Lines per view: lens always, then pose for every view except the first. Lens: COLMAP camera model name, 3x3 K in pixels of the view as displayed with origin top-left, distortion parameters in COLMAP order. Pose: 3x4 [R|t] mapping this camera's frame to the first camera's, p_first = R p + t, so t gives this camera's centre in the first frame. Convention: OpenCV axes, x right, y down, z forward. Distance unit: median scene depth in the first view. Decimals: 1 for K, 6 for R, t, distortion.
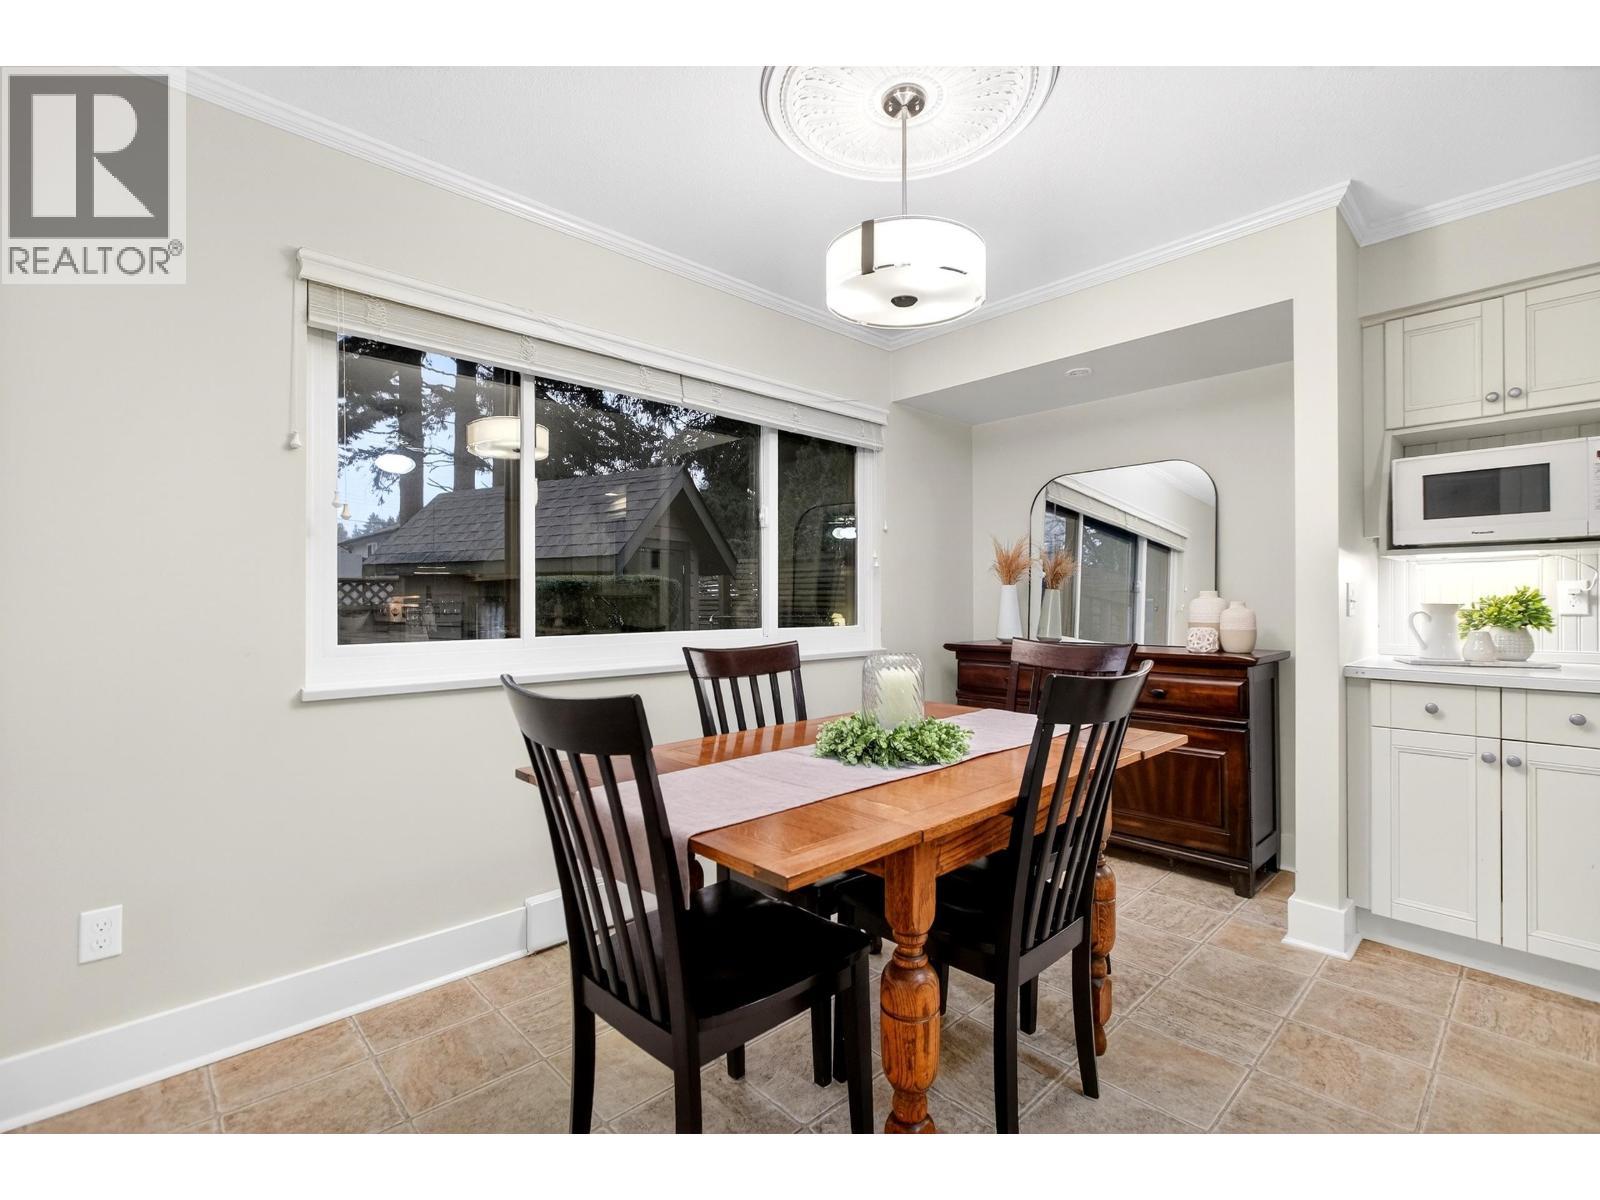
lens RADIAL K [[726.7, 0, 799.1], [0, 726.7, 598.2], [0, 0, 1]] dist [-0.002918, 0.000199]
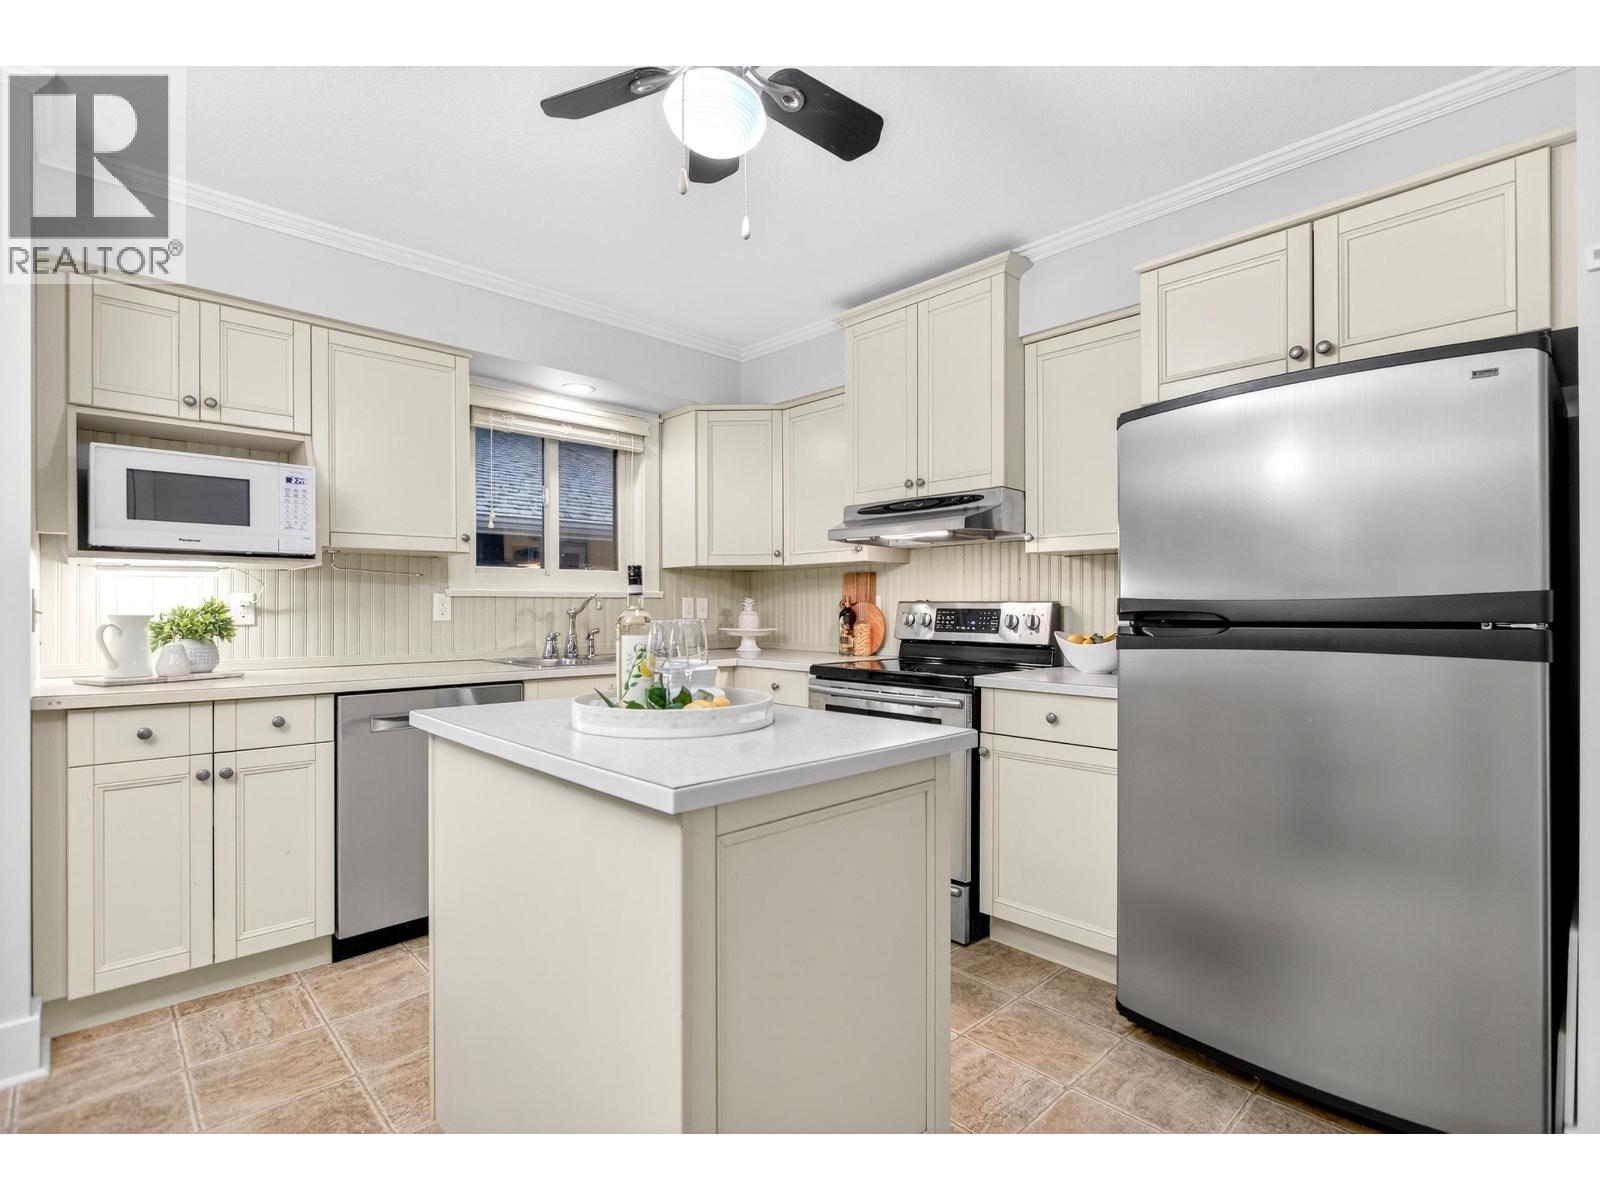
lens RADIAL K [[758.6, 0, 794.8], [0, 758.6, 611.5], [0, 0, 1]] dist [-0.016192, 0.006439]
pose [[-0.003738, 0.000630, 0.999993, -0.046759], [-0.003050, 0.999995, -0.000641, 0.001046], [-0.999988, -0.003053, -0.003736, 0.195739]]
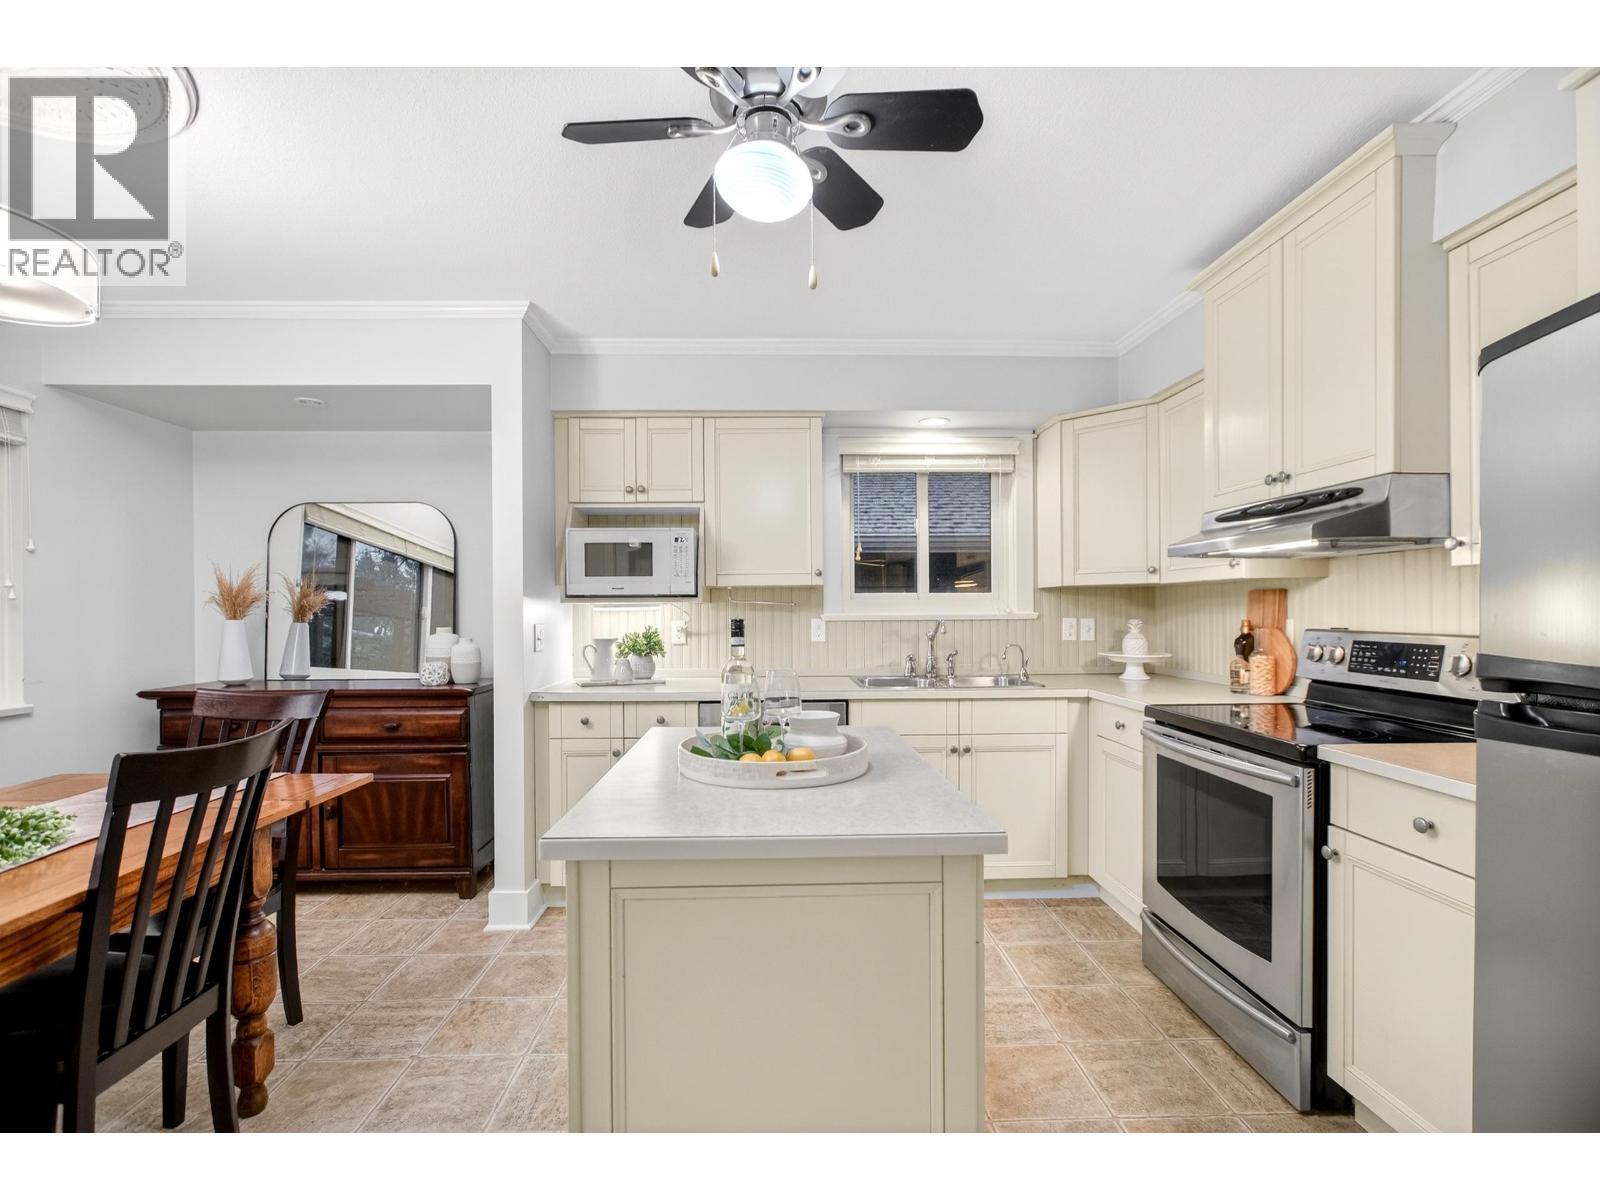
lens RADIAL K [[722.6, 0, 793.6], [0, 722.6, 617.3], [0, 0, 1]] dist [-0.011450, 0.000458]
pose [[0.662305, -0.005025, 0.749217, 0.128532], [-0.000700, 0.999973, 0.007326, -0.043864], [-0.749234, -0.005377, 0.662284, -0.148617]]
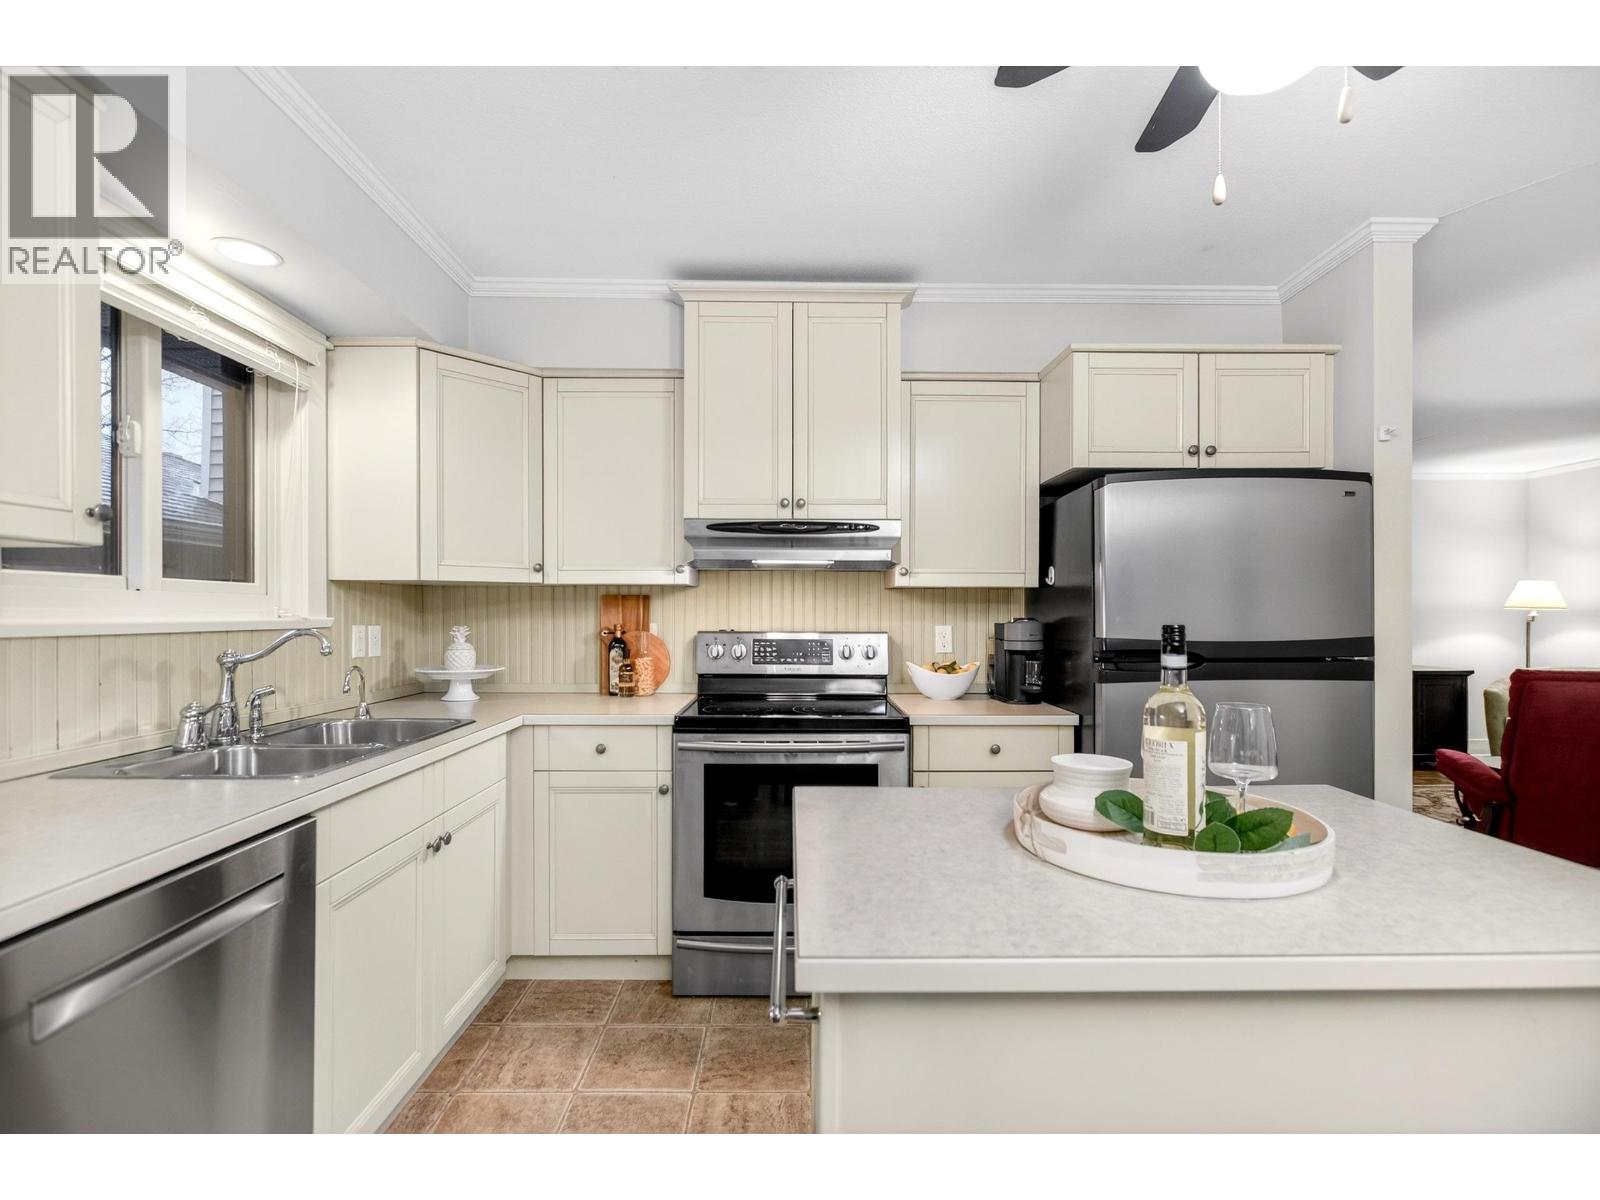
lens RADIAL K [[722.6, 0, 793.6], [0, 722.6, 617.3], [0, 0, 1]] dist [-0.011450, 0.000458]
pose [[-0.734818, 0.000251, 0.678264, 0.475915], [-0.000189, 1.000000, -0.000576, -0.042531], [-0.678264, -0.000551, -0.734818, 0.780163]]
